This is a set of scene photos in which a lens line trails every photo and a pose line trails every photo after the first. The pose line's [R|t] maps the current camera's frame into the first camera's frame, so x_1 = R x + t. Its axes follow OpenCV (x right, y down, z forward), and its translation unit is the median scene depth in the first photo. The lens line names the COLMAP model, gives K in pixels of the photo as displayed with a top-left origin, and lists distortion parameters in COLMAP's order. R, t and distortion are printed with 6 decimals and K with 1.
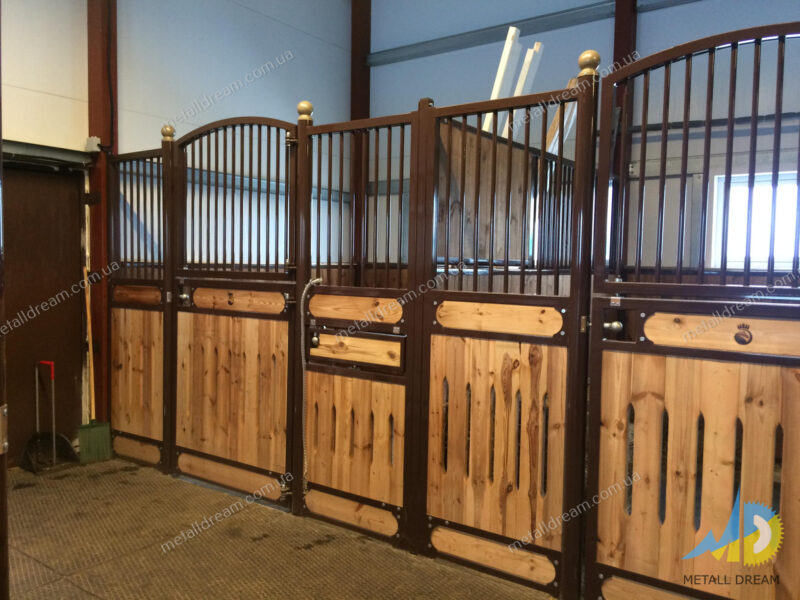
lens RADIAL K [[657.7, 0, 399.1], [0, 657.7, 293.3], [0, 0, 1]] dist [0.055271, -0.087293]
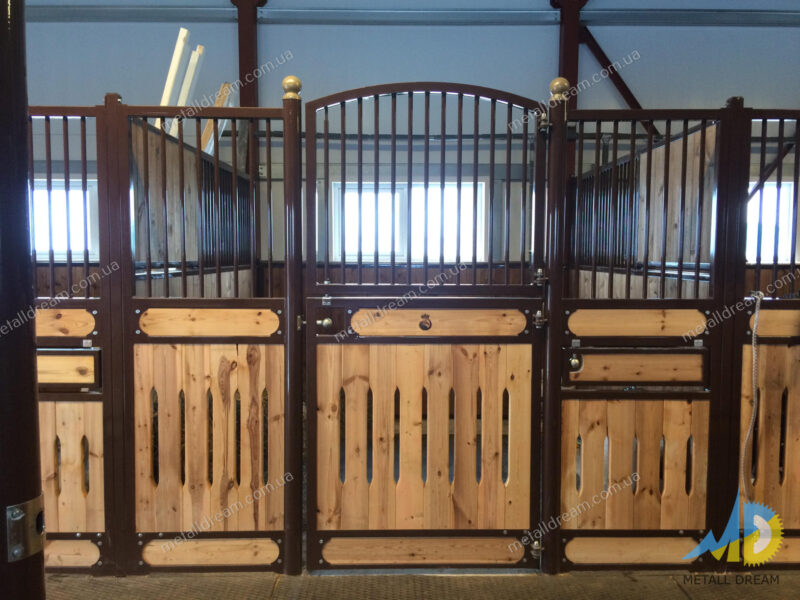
lens RADIAL K [[657.7, 0, 406.1], [0, 657.7, 293.8], [0, 0, 1]] dist [0.055271, -0.087293]
pose [[0.804993, -0.049777, 0.591192, -0.209905], [0.037954, 0.998754, 0.032413, -0.028704], [-0.592069, -0.003654, 0.805879, -0.004717]]
